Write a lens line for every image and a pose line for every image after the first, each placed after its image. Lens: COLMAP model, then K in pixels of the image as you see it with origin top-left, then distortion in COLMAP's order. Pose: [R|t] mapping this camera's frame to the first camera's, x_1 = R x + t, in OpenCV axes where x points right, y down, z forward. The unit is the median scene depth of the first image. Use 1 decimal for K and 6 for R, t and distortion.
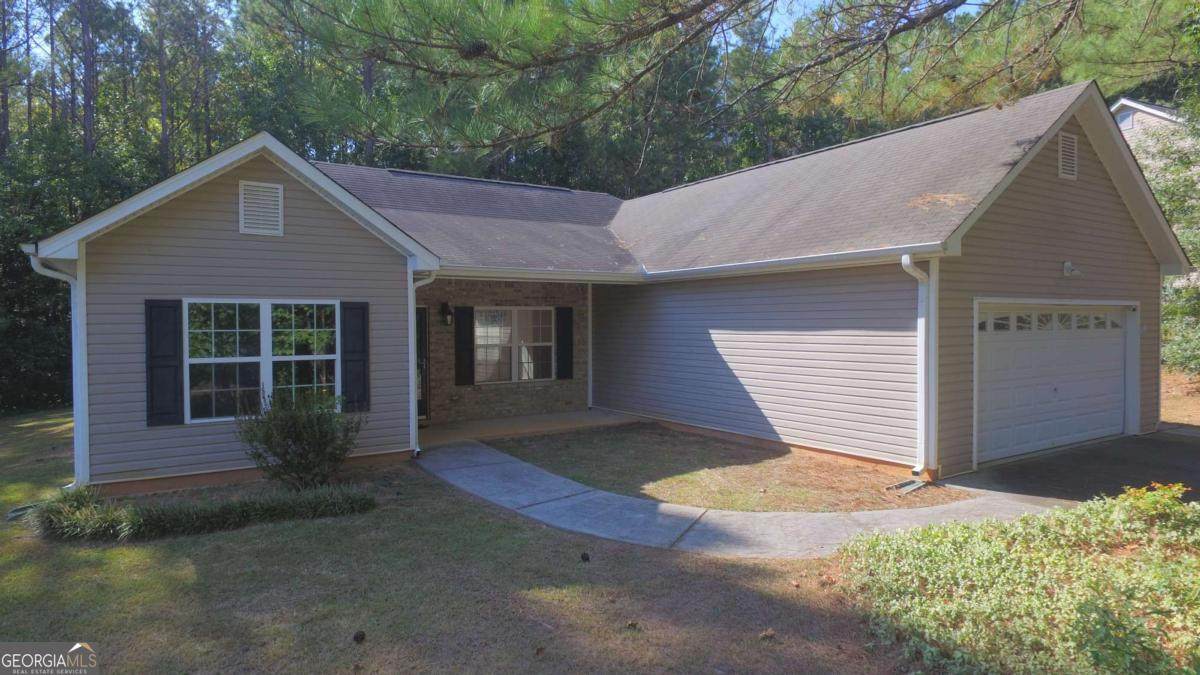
lens RADIAL K [[697.8, 0, 603.4], [0, 697.8, 334.7], [0, 0, 1]] dist [0.006929, 0.001148]
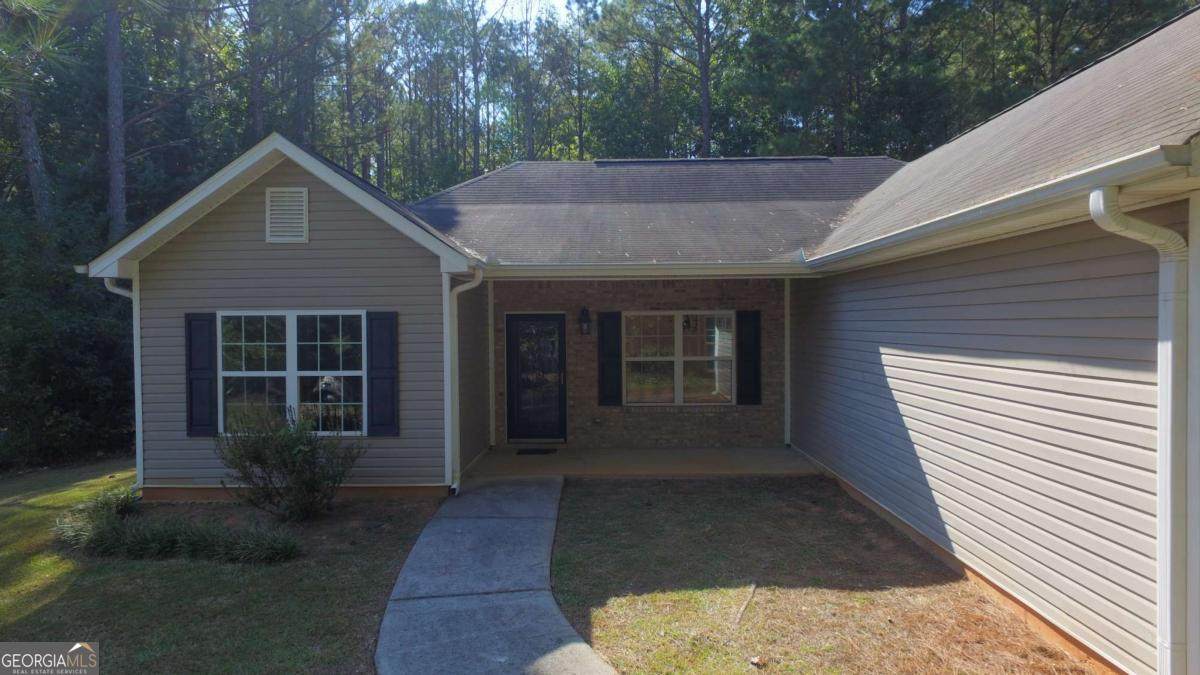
lens RADIAL K [[697.8, 0, 601.8], [0, 697.8, 334.8], [0, 0, 1]] dist [0.006929, 0.001148]
pose [[0.825147, 0.009469, -0.564838, 0.379233], [-0.007474, 0.999955, 0.005844, -0.025320], [0.564868, -0.000601, 0.825181, 0.434851]]
